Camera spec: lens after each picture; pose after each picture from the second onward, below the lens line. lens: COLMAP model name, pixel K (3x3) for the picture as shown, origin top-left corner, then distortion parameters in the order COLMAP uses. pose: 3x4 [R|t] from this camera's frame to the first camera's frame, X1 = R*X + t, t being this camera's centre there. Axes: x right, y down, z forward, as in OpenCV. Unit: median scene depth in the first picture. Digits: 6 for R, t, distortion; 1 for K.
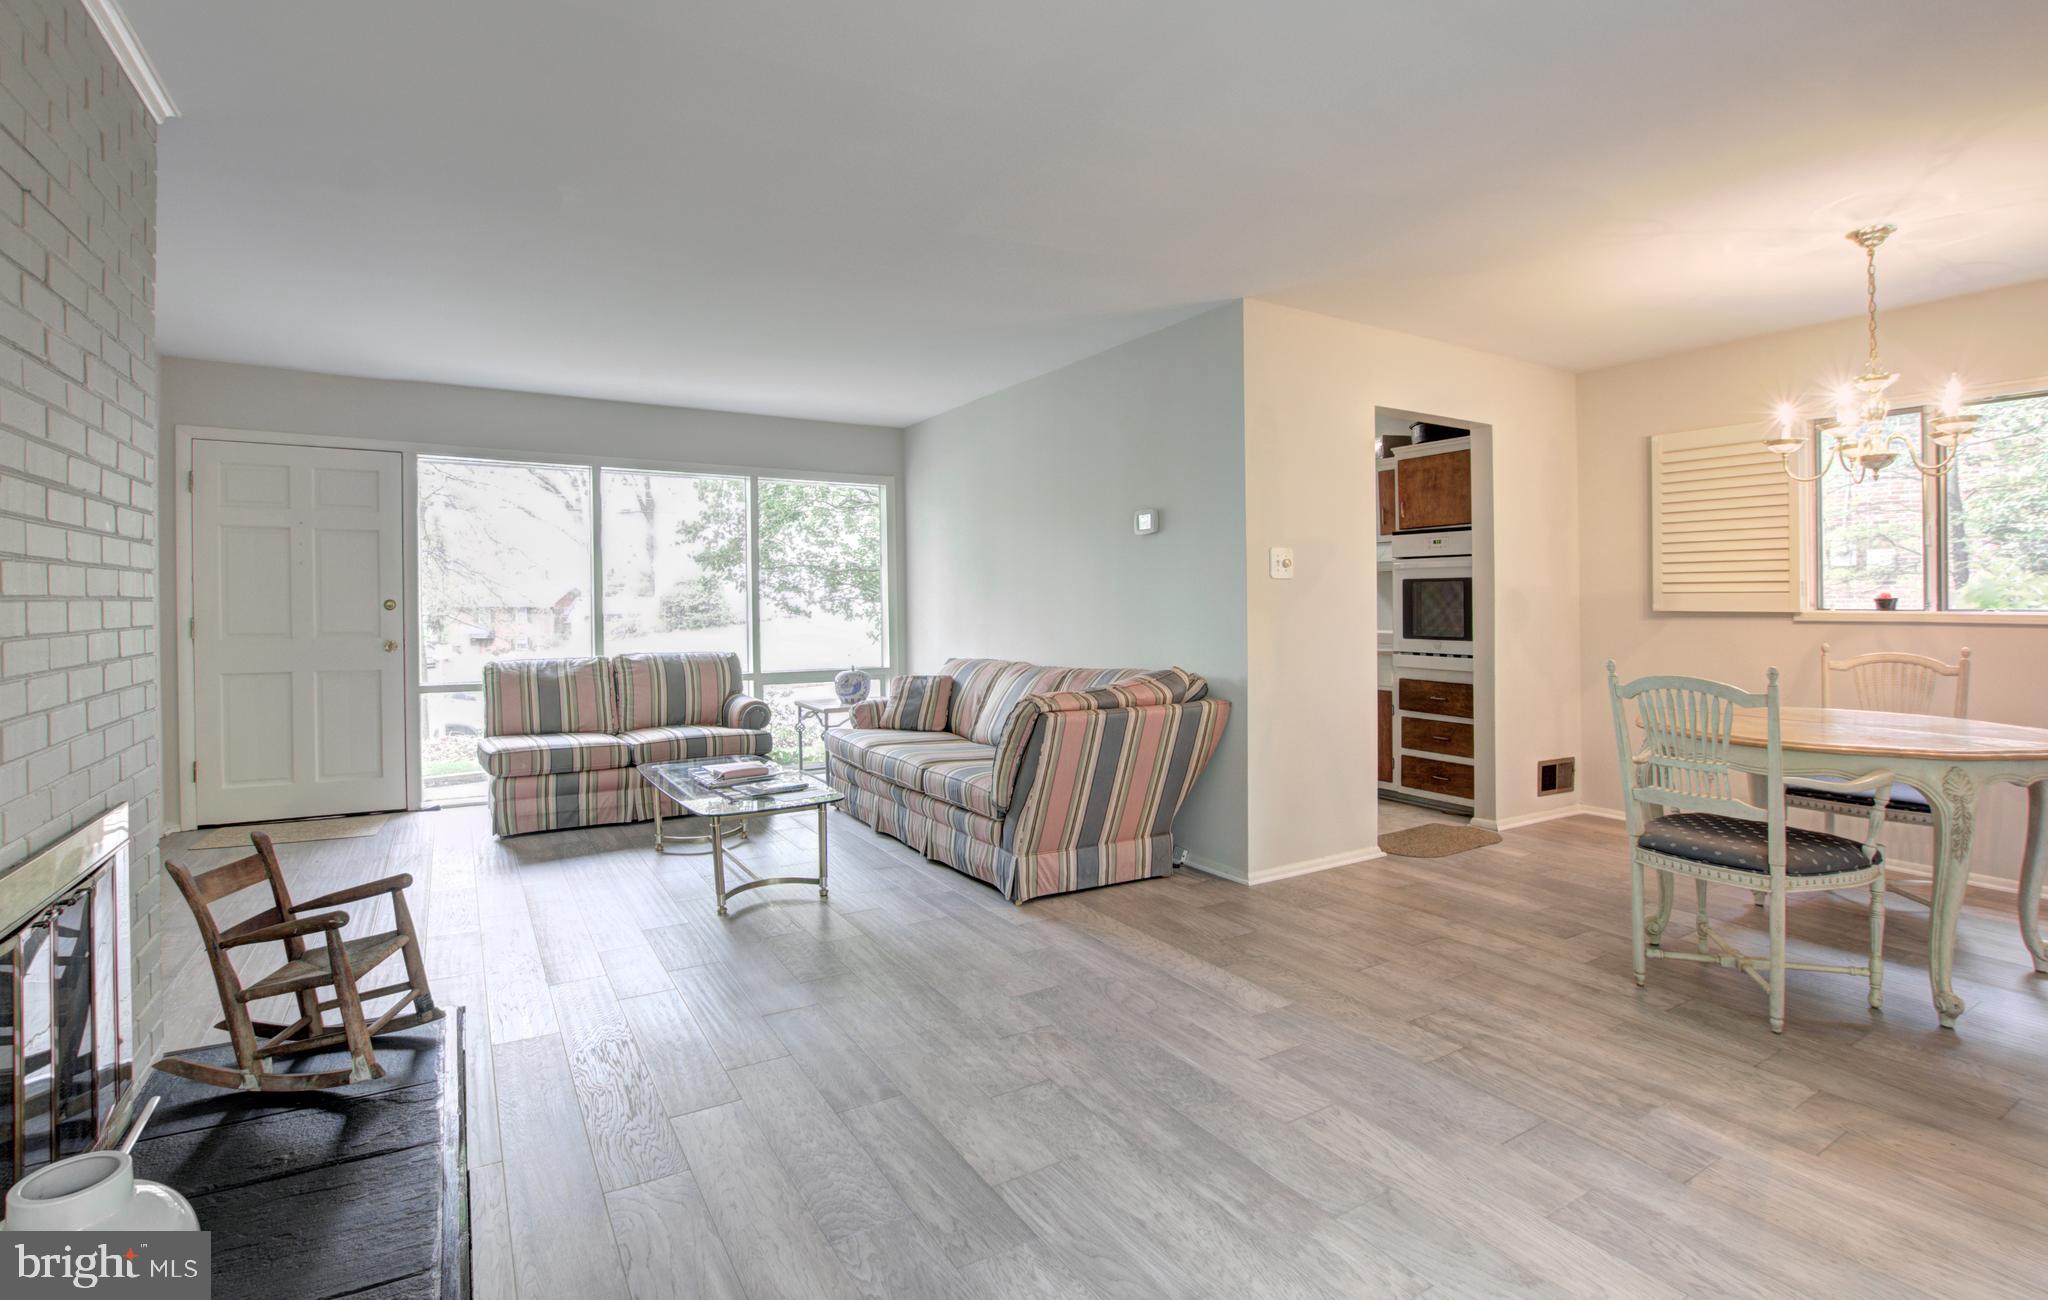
lens RADIAL K [[956.4, 0, 1039.4], [0, 956.4, 600.1], [0, 0, 1]] dist [-0.030226, 0.000873]
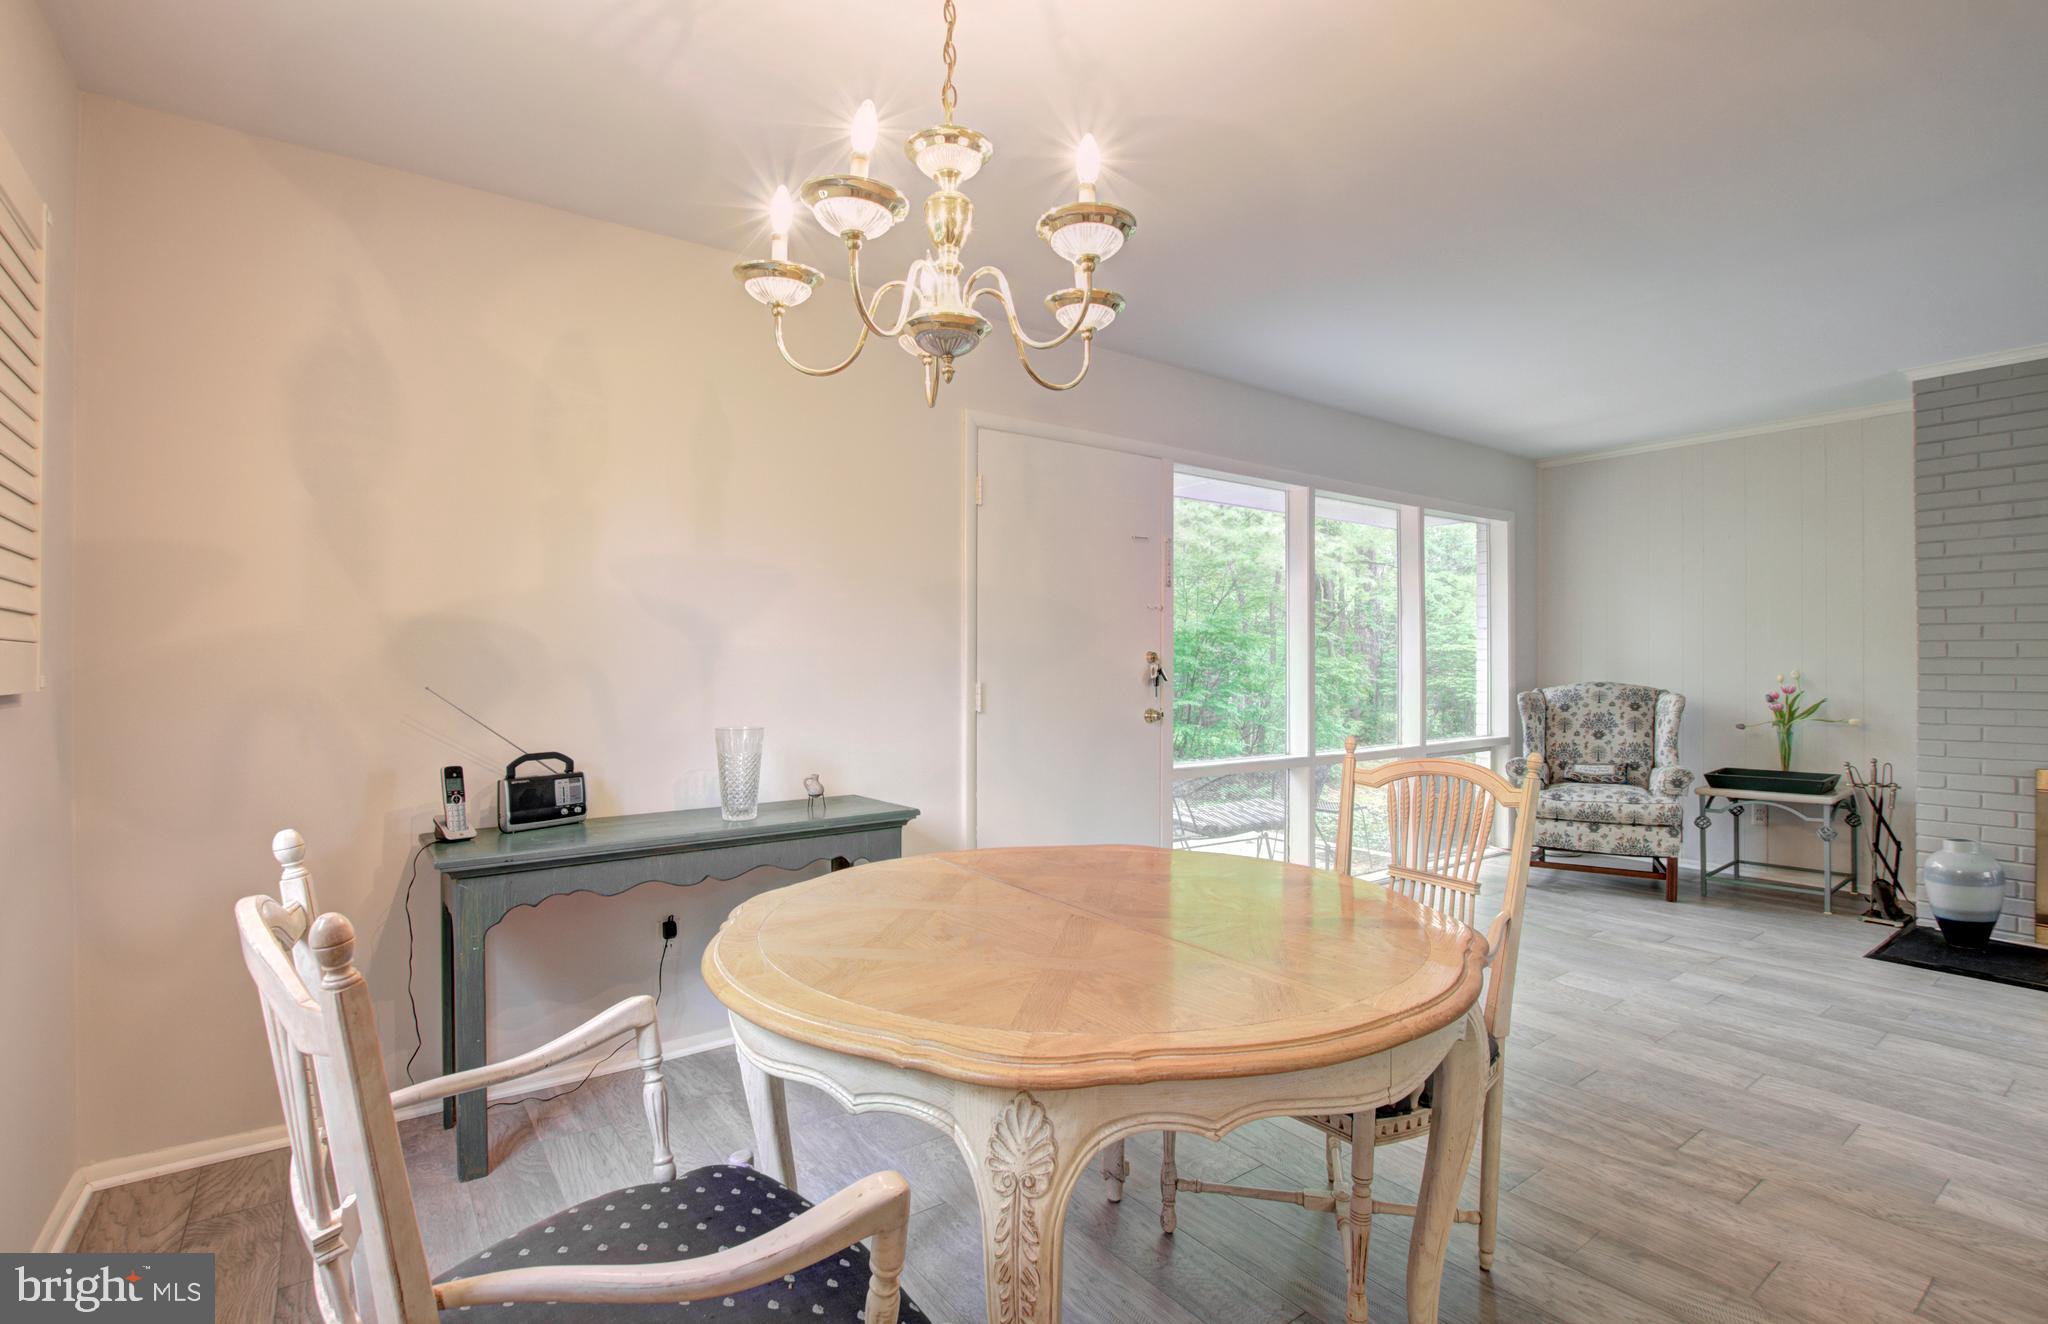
lens RADIAL K [[953.5, 0, 1069.2], [0, 953.5, 677.7], [0, 0, 1]] dist [-0.004313, -0.000757]
pose [[-0.993242, 0.005206, -0.115948, 0.570061], [0.004006, 0.999936, 0.010580, 0.001617], [0.115996, 0.010044, -0.993199, 0.920992]]
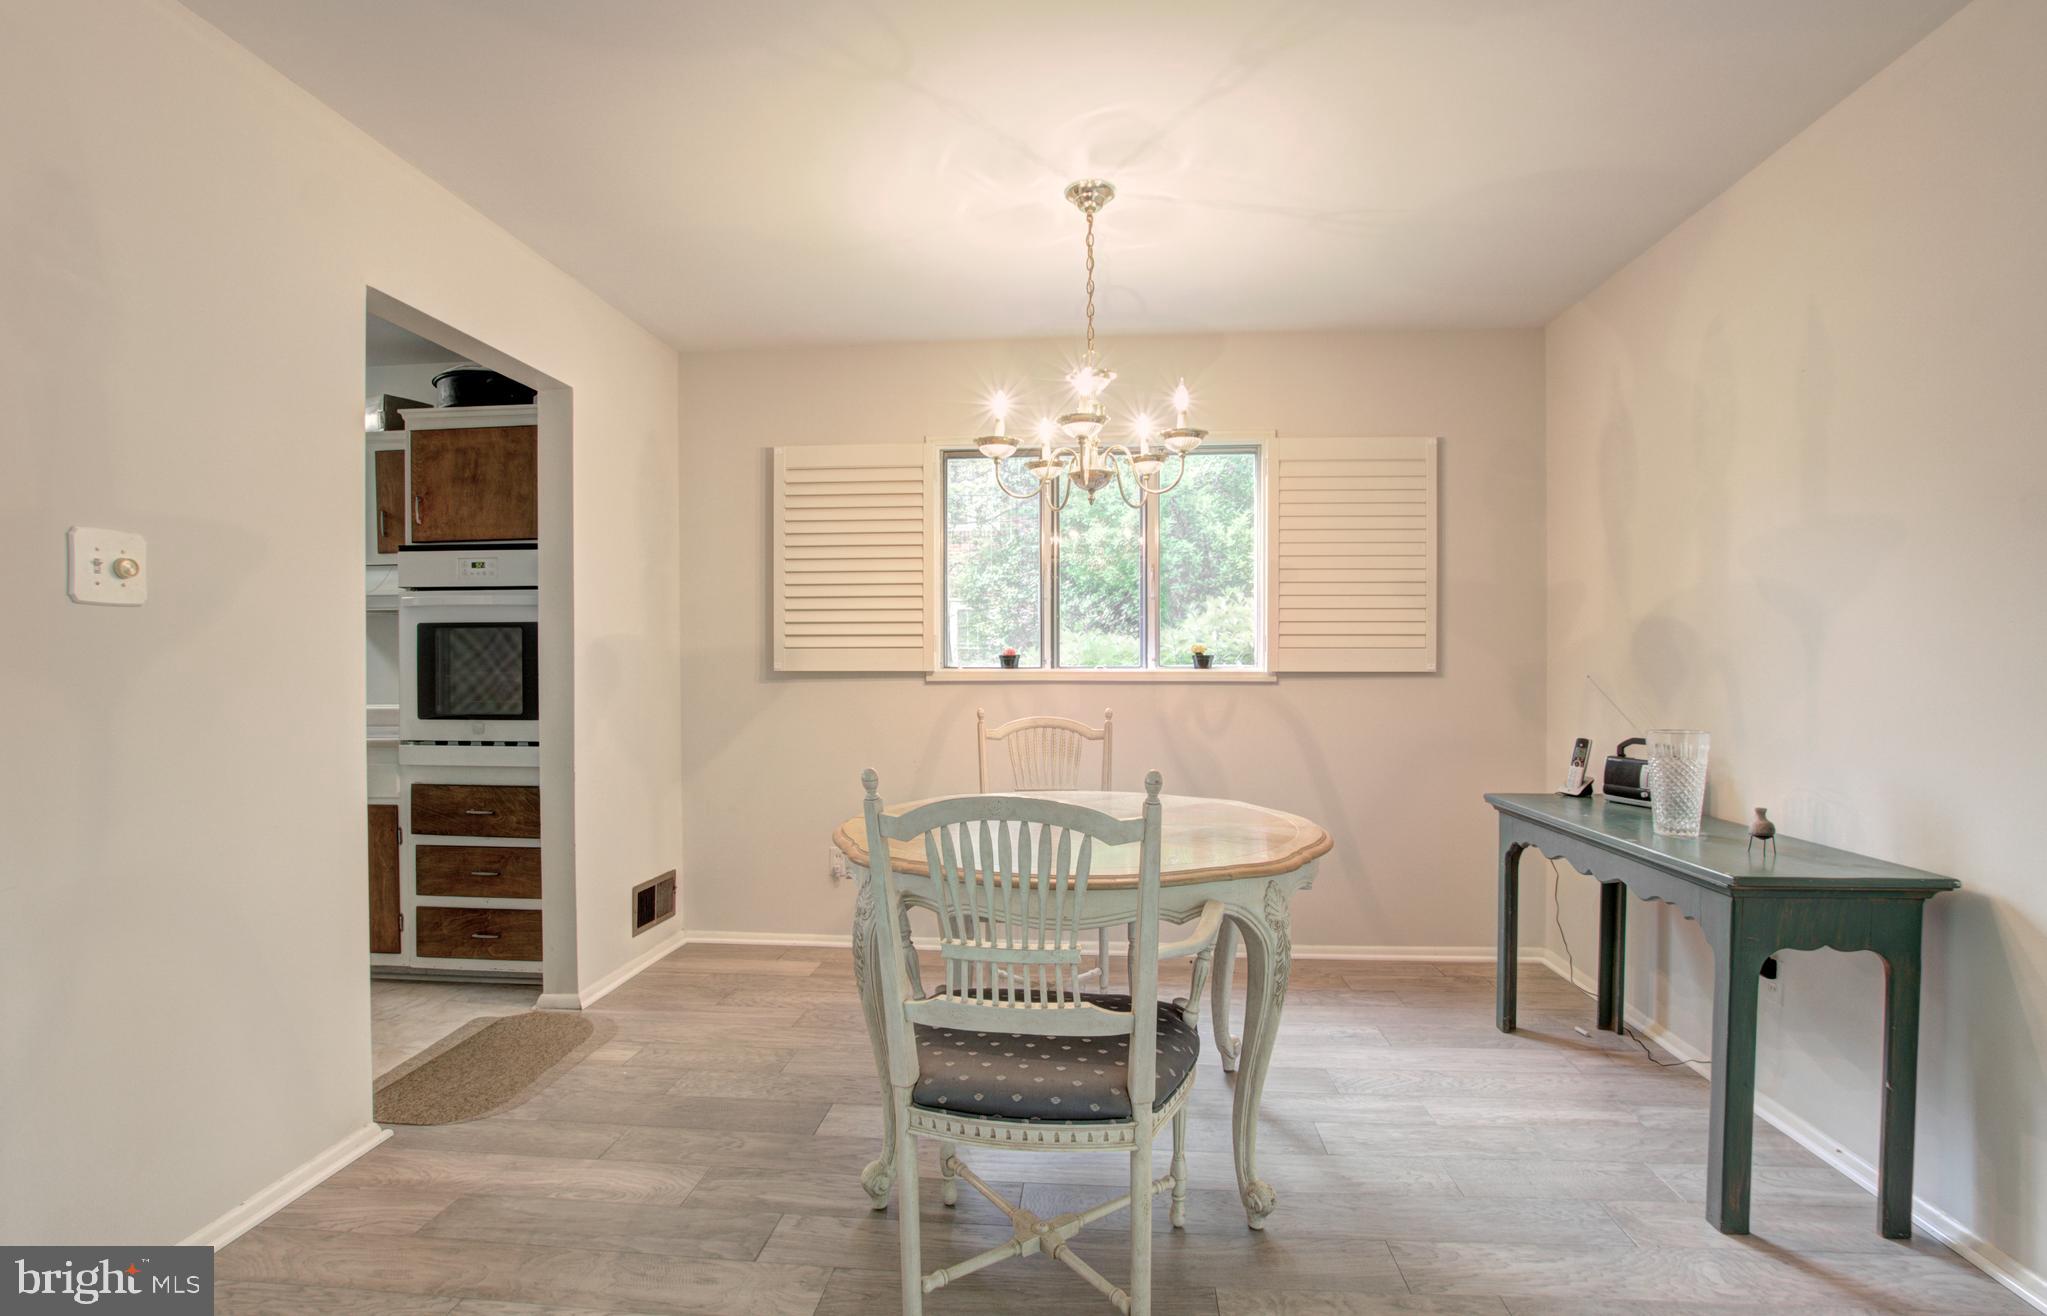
lens RADIAL K [[960.8, 0, 1038.2], [0, 960.8, 656.7], [0, 0, 1]] dist [-0.023406, 0.000440]
pose [[0.583035, 0.001830, 0.812445, 0.132509], [0.000069, 0.999997, -0.002302, 0.001509], [-0.812447, 0.001399, 0.583033, 0.361060]]
